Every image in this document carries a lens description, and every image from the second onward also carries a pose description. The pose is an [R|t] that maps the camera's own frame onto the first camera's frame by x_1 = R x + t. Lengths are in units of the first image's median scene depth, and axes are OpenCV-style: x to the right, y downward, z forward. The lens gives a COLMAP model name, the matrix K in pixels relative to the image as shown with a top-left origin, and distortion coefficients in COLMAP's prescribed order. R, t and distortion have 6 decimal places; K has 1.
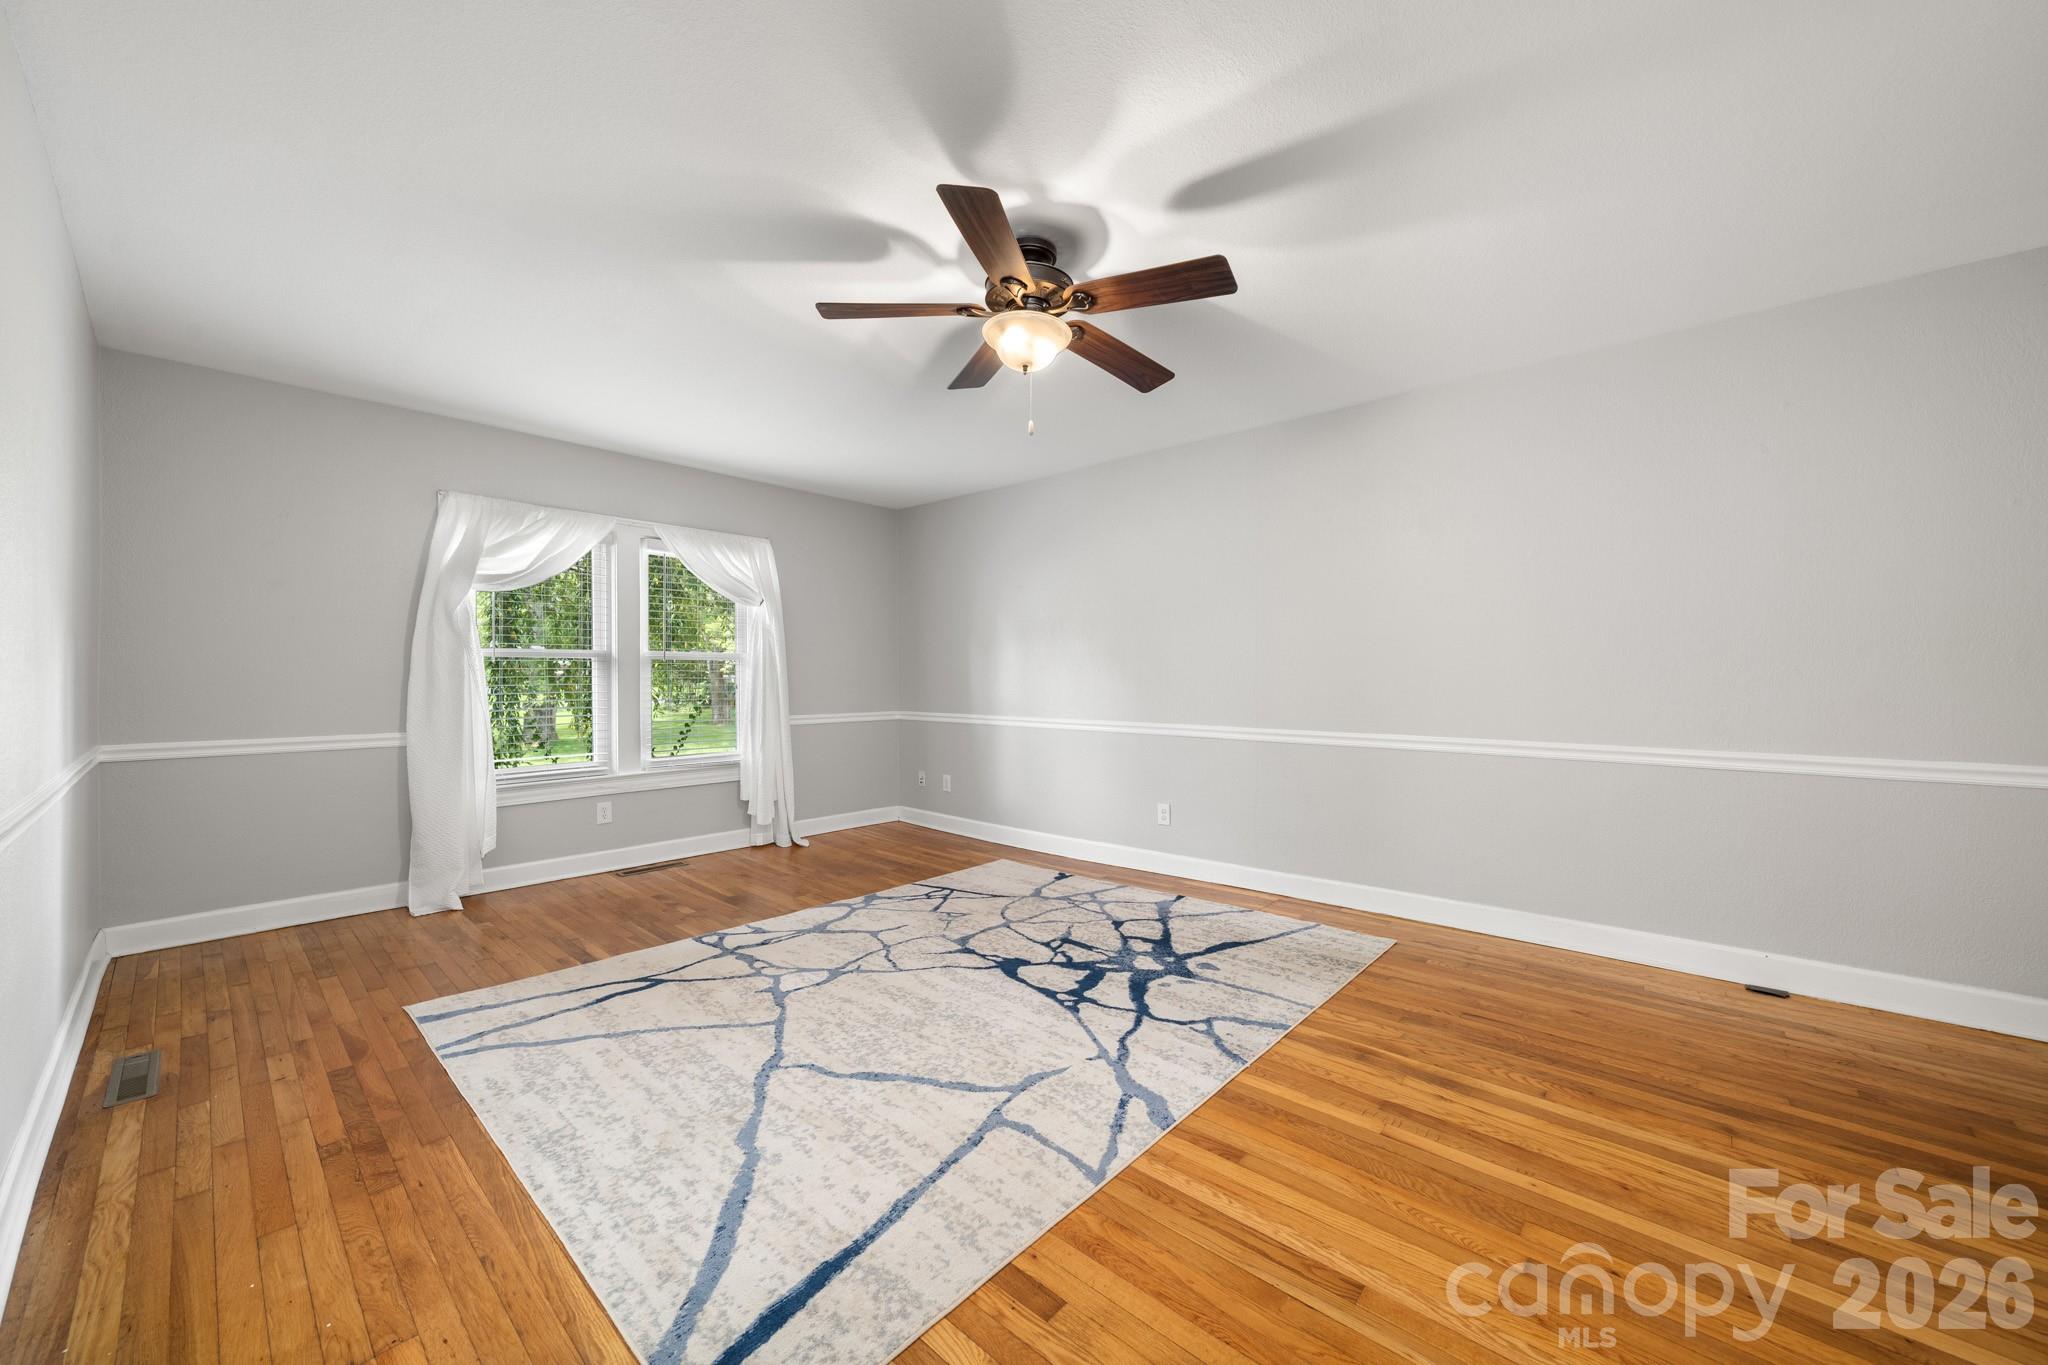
lens RADIAL K [[766.1, 0, 1025.6], [0, 766.1, 679.0], [0, 0, 1]] dist [-0.005412, 0.000410]
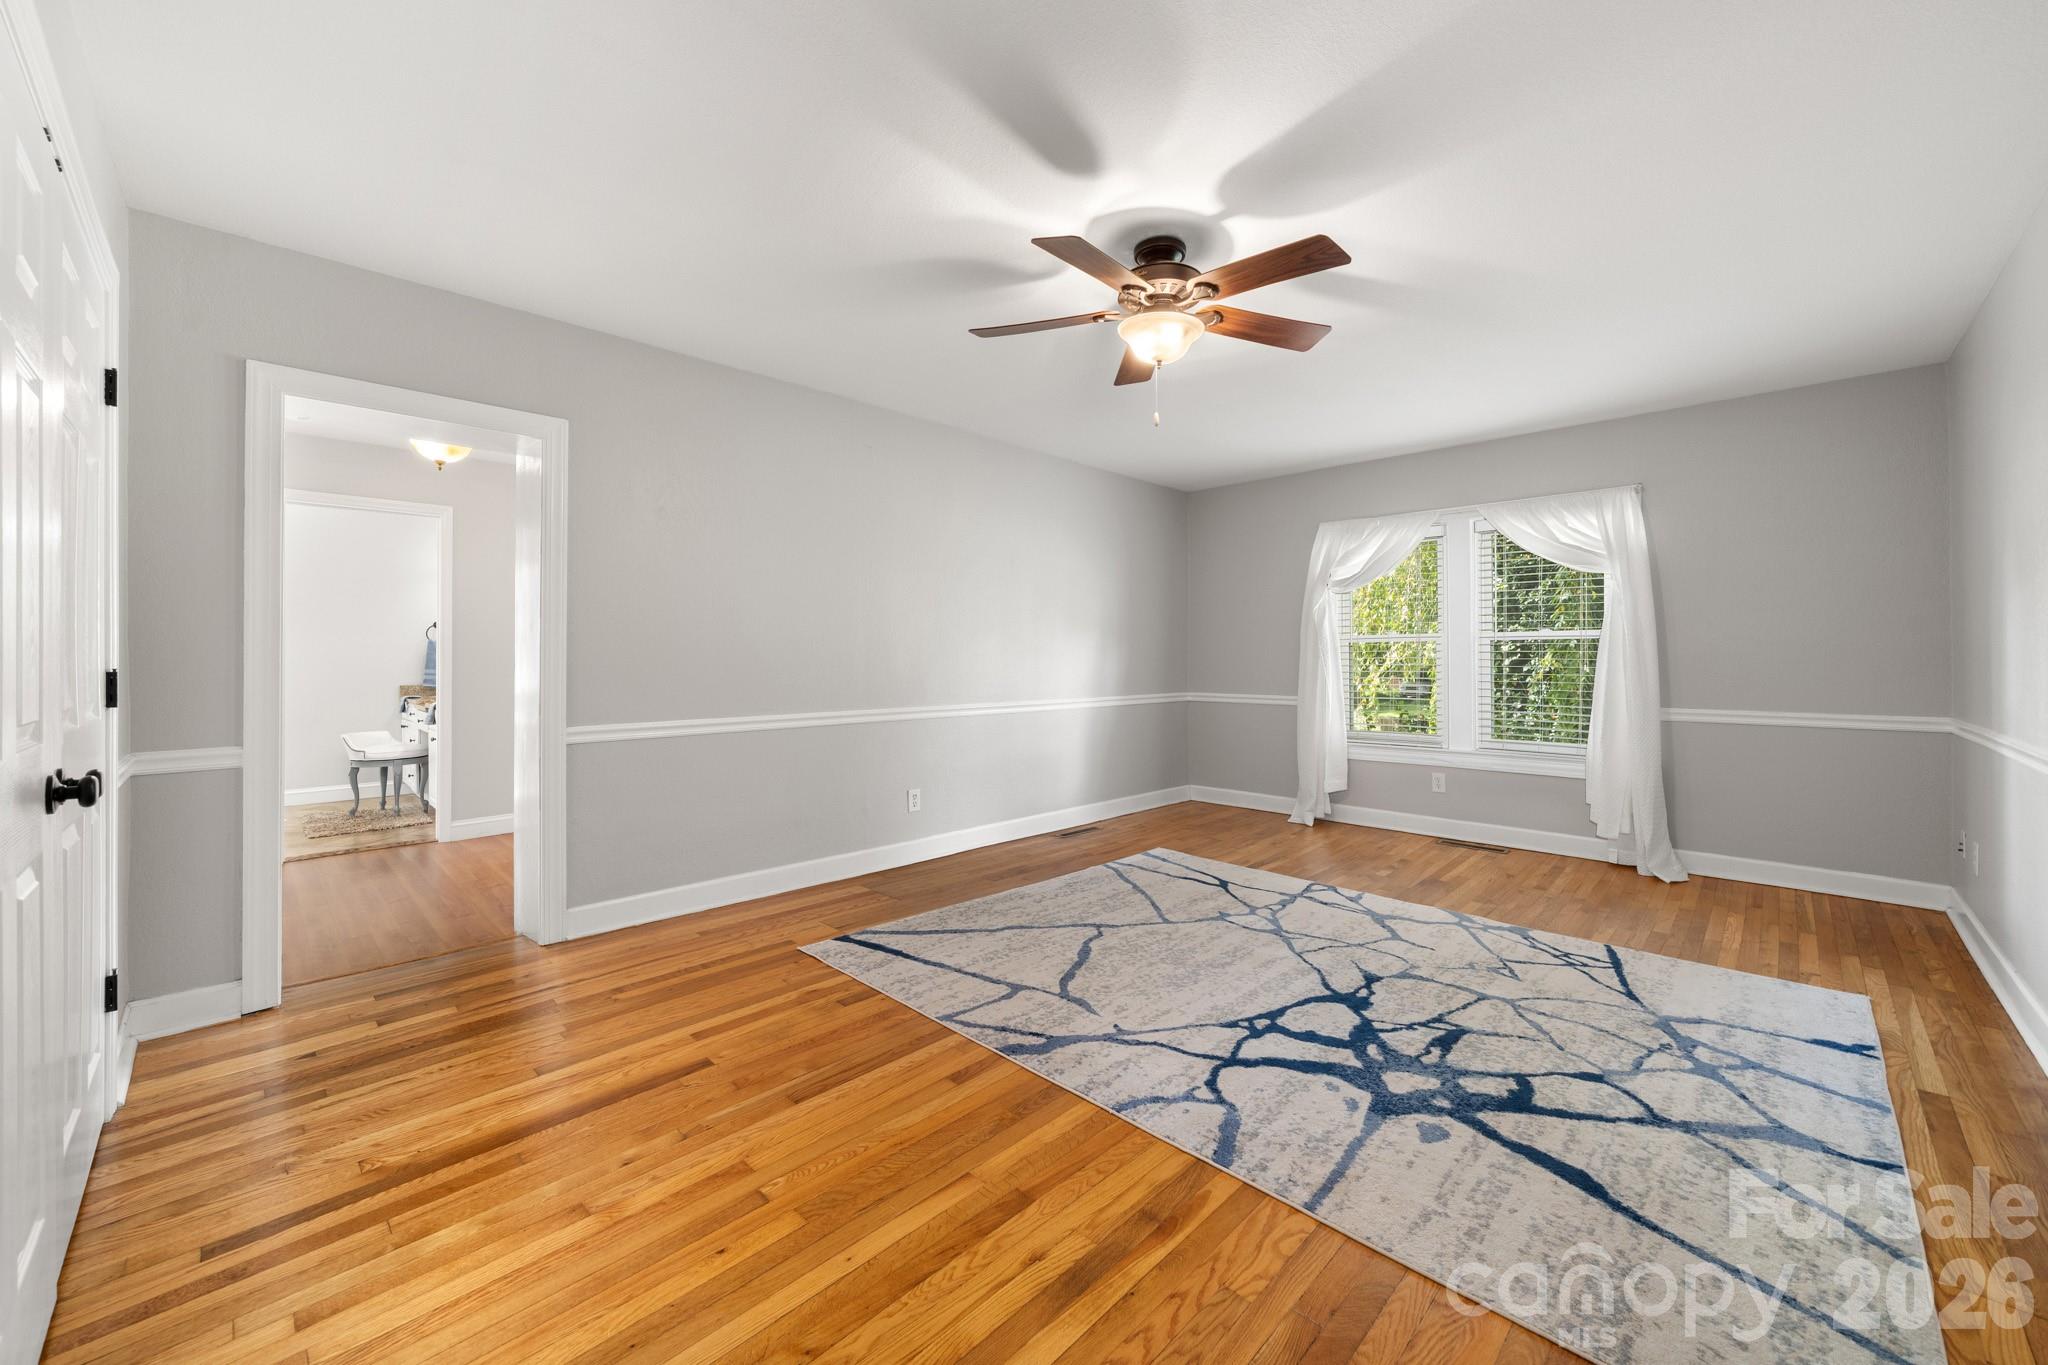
lens RADIAL K [[766.1, 0, 1026.6], [0, 766.1, 665.3], [0, 0, 1]] dist [-0.005412, 0.000410]
pose [[-0.043152, 0.008362, -0.999034, 0.826814], [-0.002422, 0.999961, 0.008474, -0.000488], [0.999066, 0.002785, -0.043131, 0.679962]]
